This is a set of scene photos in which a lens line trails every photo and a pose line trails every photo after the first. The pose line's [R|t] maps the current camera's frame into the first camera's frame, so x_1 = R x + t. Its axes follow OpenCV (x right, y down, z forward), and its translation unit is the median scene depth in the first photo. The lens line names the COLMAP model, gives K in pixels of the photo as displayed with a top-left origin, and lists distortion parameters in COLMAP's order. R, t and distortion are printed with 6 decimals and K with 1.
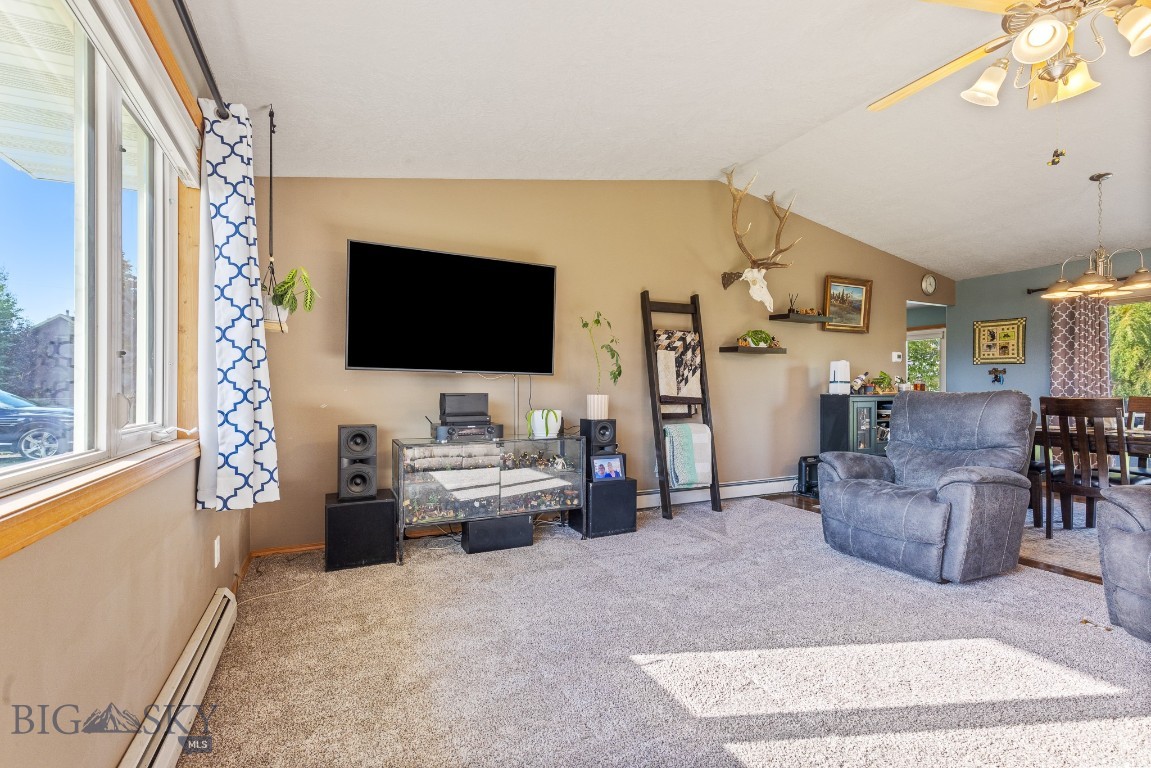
lens RADIAL K [[518.8, 0, 574.9], [0, 518.8, 388.3], [0, 0, 1]] dist [0.004171, 0.000839]
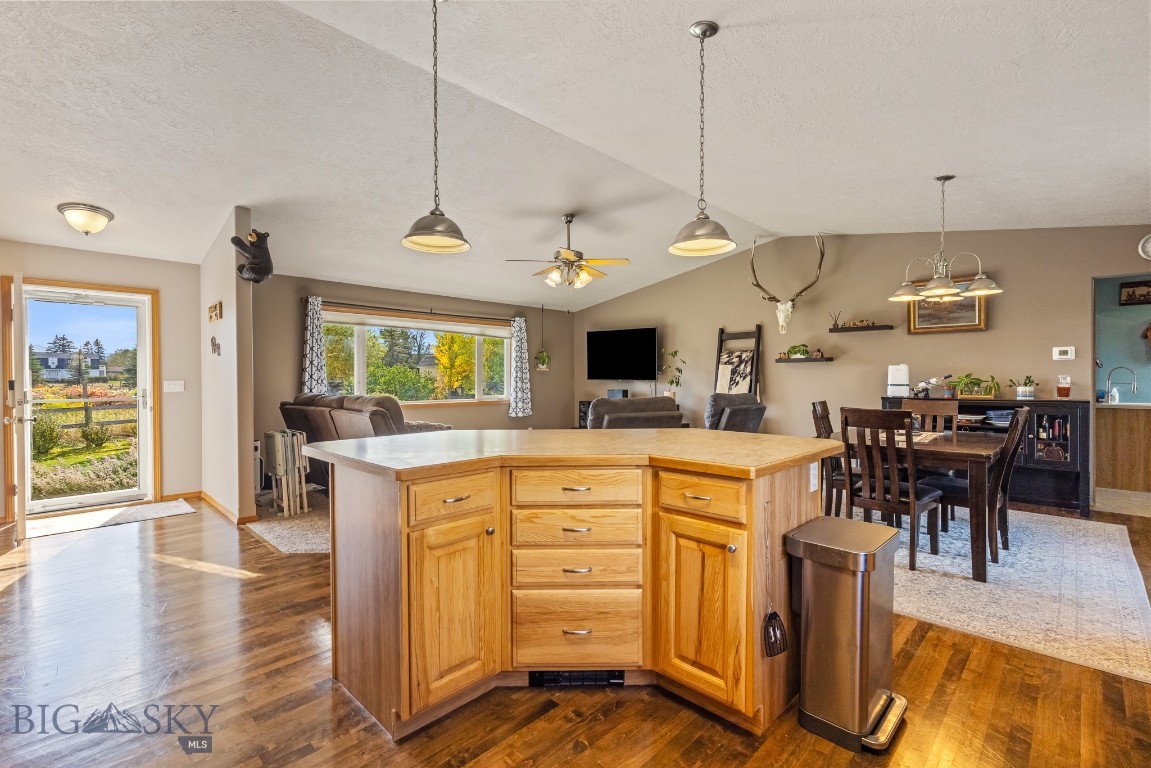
lens RADIAL K [[518.8, 0, 579.8], [0, 518.8, 380.5], [0, 0, 1]] dist [0.004171, 0.000839]
pose [[0.319934, 0.006505, -0.947418, 1.503509], [0.004763, 0.999953, 0.008474, -0.039169], [0.947428, -0.007224, 0.319888, 0.064852]]
